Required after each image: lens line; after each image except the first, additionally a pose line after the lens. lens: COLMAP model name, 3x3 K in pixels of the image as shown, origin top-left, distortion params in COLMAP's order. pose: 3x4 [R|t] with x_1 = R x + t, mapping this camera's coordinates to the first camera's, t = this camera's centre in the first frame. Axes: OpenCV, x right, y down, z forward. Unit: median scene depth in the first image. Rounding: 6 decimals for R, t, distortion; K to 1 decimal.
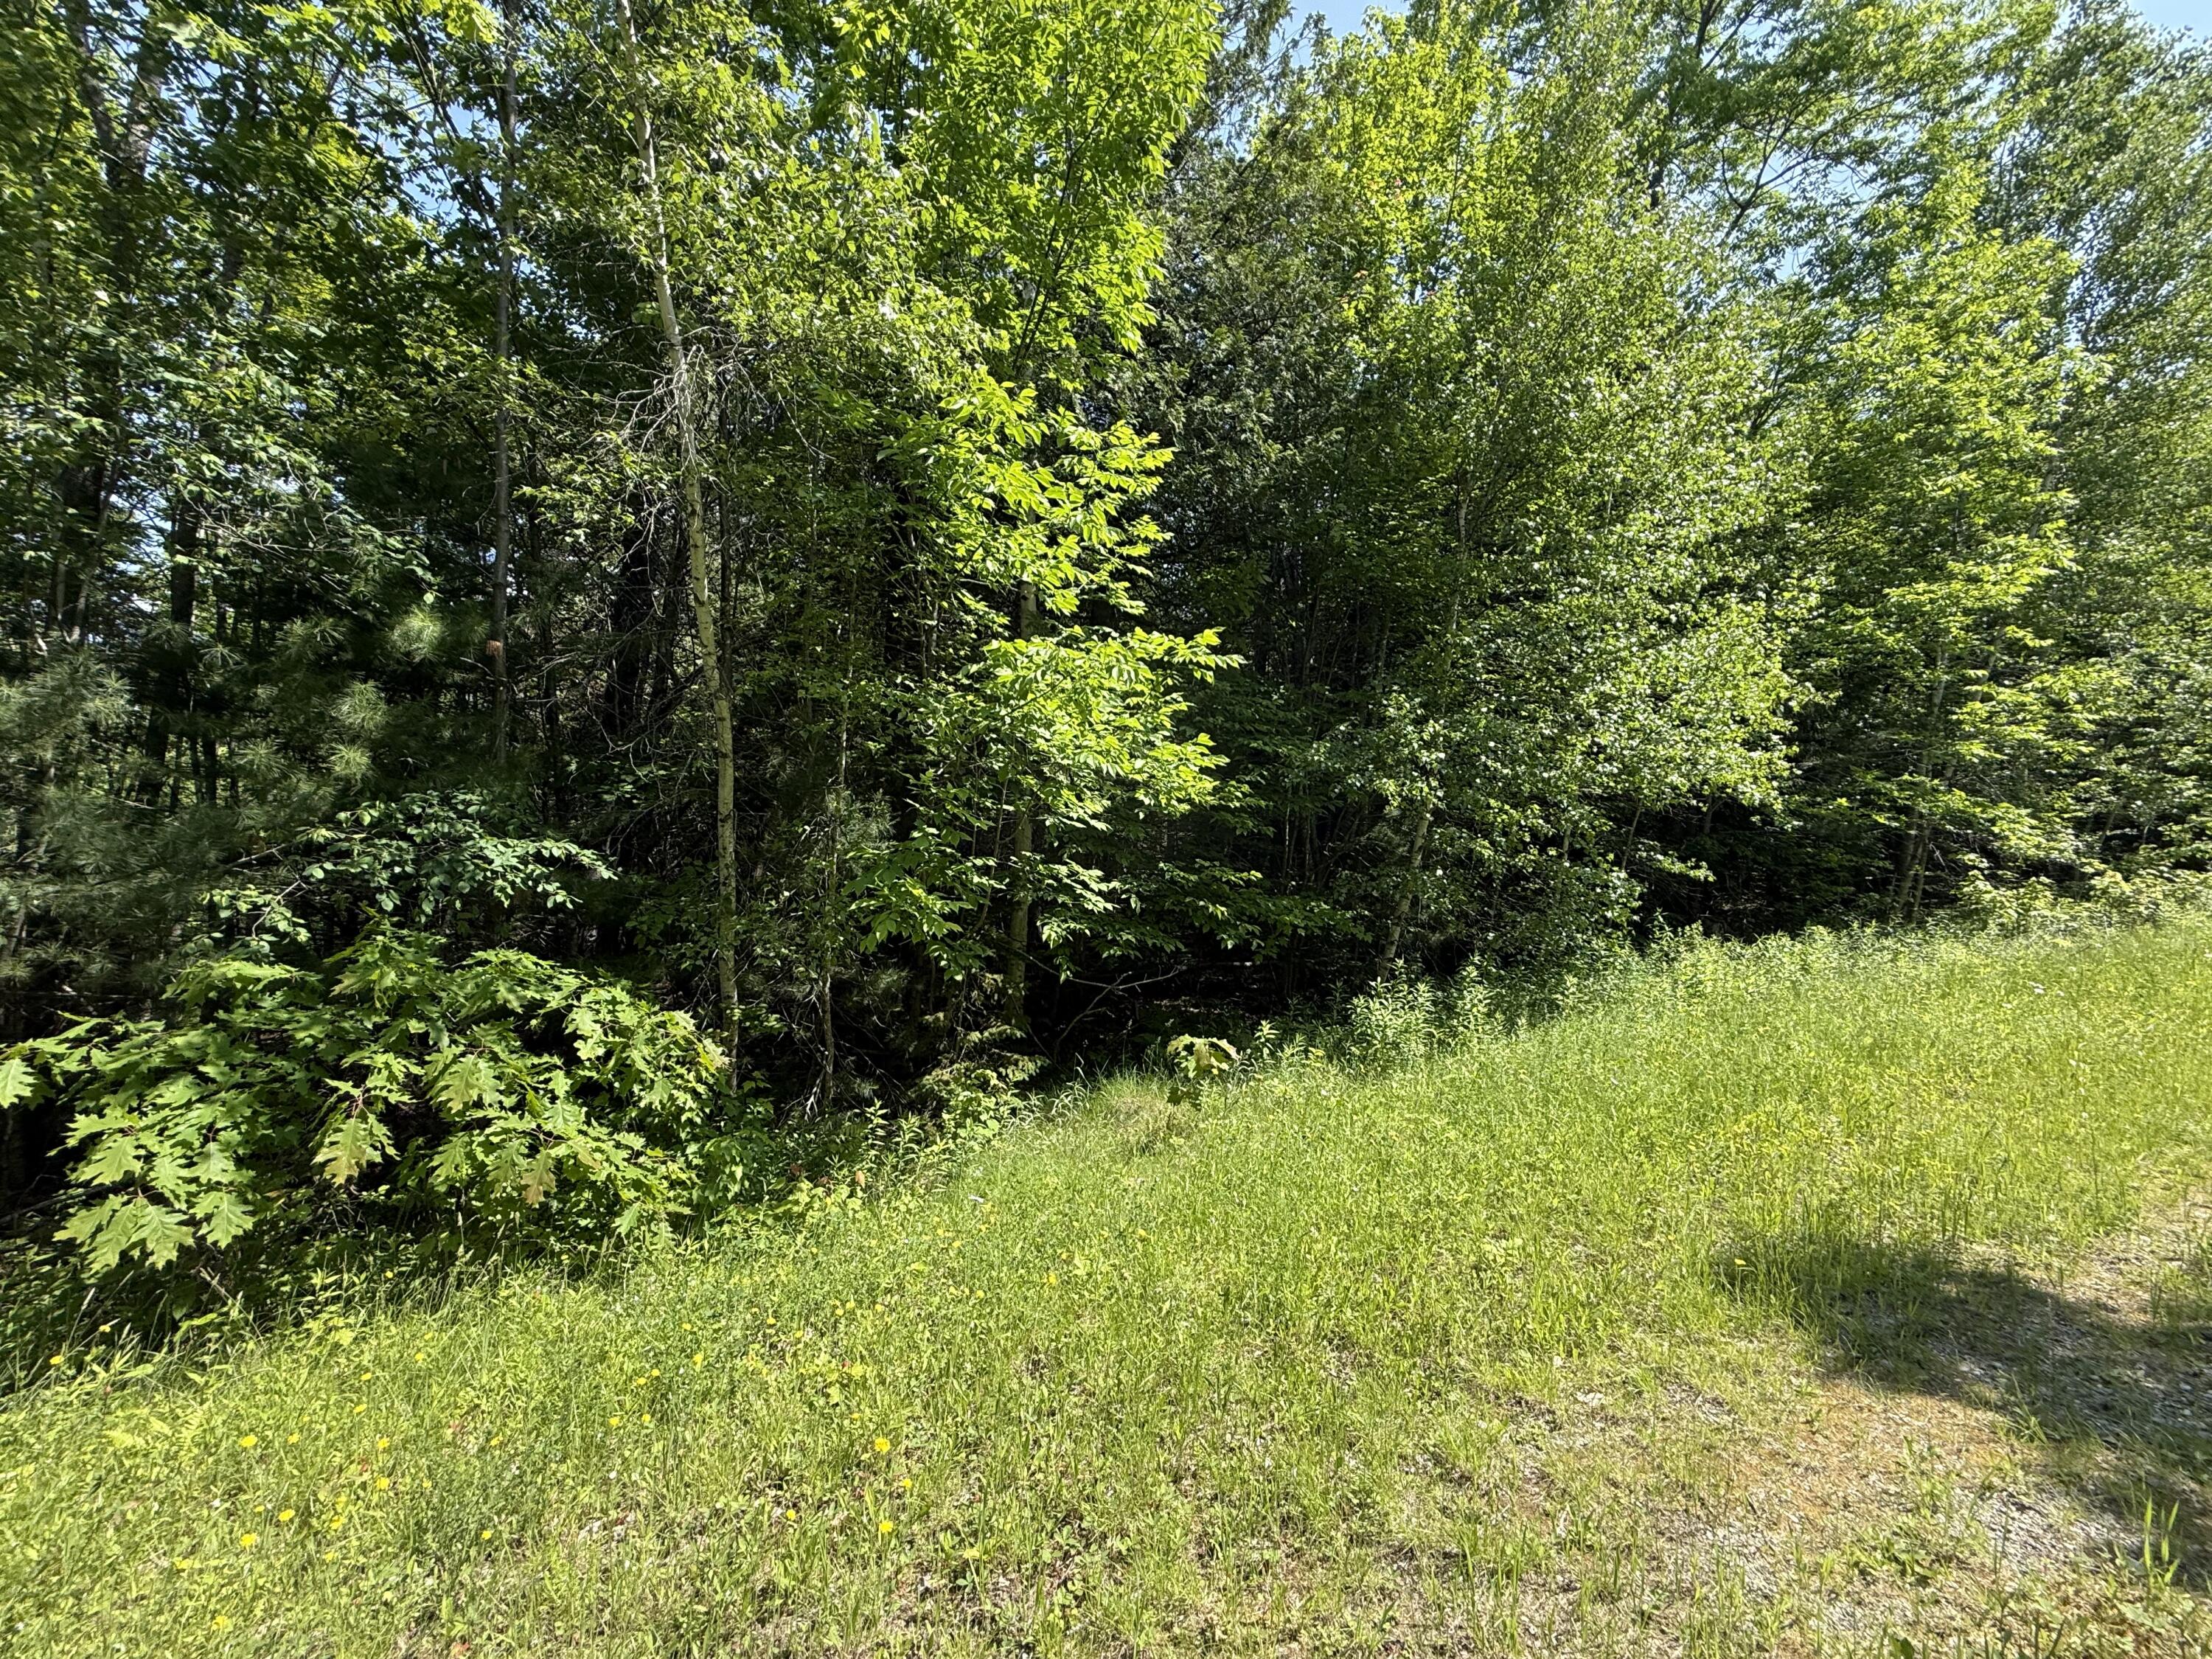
lens RADIAL K [[884.3, 0, 1104.6], [0, 884.3, 829.5], [0, 0, 1]] dist [0.001270, -0.000470]
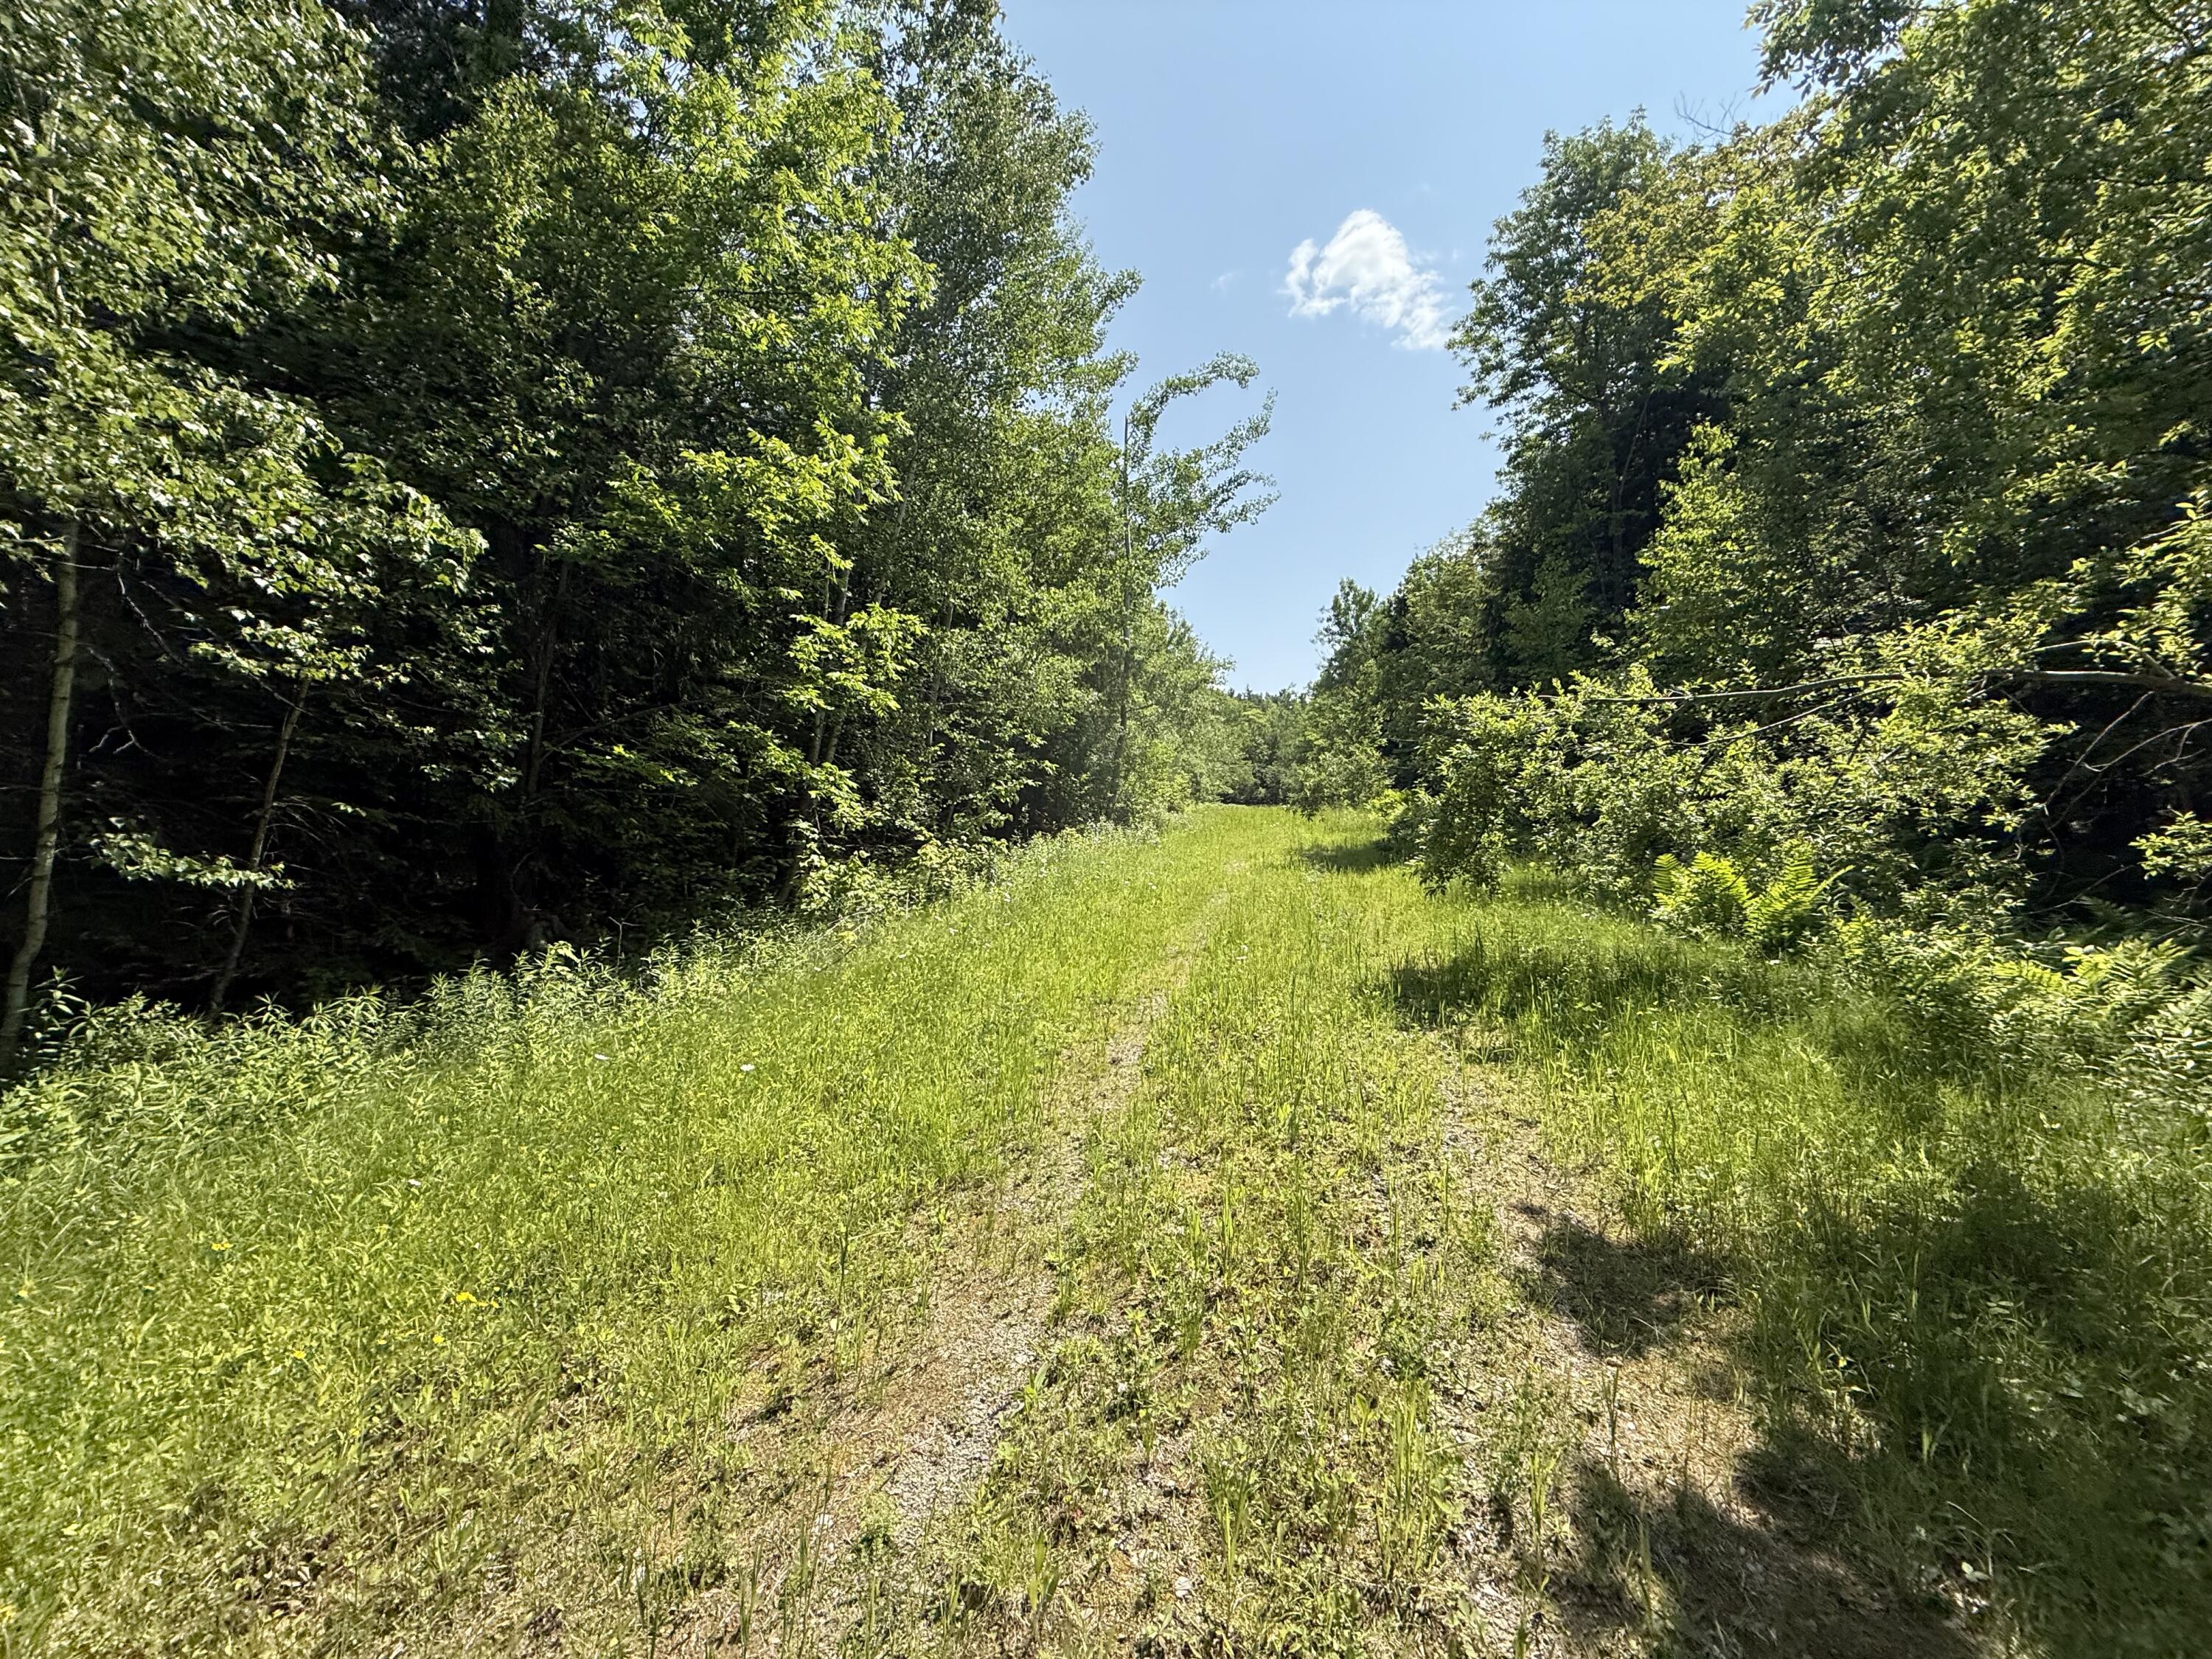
lens RADIAL K [[884.3, 0, 1106.4], [0, 884.3, 824.4], [0, 0, 1]] dist [0.001270, -0.000470]
pose [[0.603291, -0.006498, 0.797495, 0.505101], [-0.034990, 0.998788, 0.034608, -0.009380], [-0.796753, -0.048783, 0.602333, 0.284747]]
